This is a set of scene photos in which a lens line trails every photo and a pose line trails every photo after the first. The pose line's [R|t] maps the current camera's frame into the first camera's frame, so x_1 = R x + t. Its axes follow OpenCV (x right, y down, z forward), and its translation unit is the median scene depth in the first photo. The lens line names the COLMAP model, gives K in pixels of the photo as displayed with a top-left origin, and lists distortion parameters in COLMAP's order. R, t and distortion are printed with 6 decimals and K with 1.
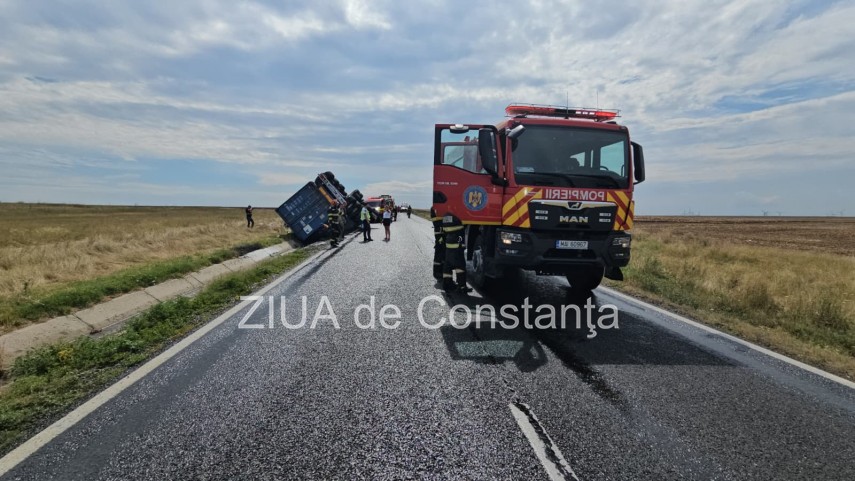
lens RADIAL K [[368.3, 0, 450.2], [0, 368.3, 241.3], [0, 0, 1]] dist [0.001059, -0.000115]
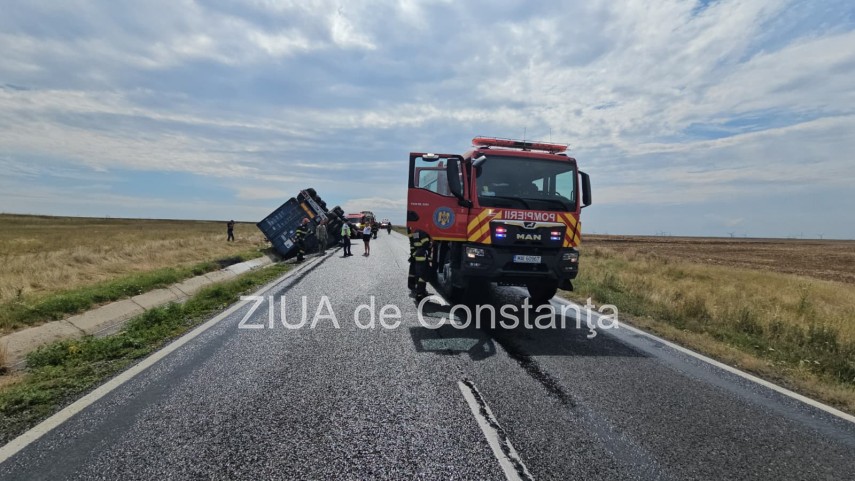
lens RADIAL K [[368.3, 0, 450.2], [0, 368.3, 241.3], [0, 0, 1]] dist [0.001059, -0.000115]
pose [[0.998636, 0.013182, 0.050519, 0.030729], [-0.010825, 0.998852, -0.046659, 0.010287], [-0.051076, 0.046048, 0.997633, -0.137091]]
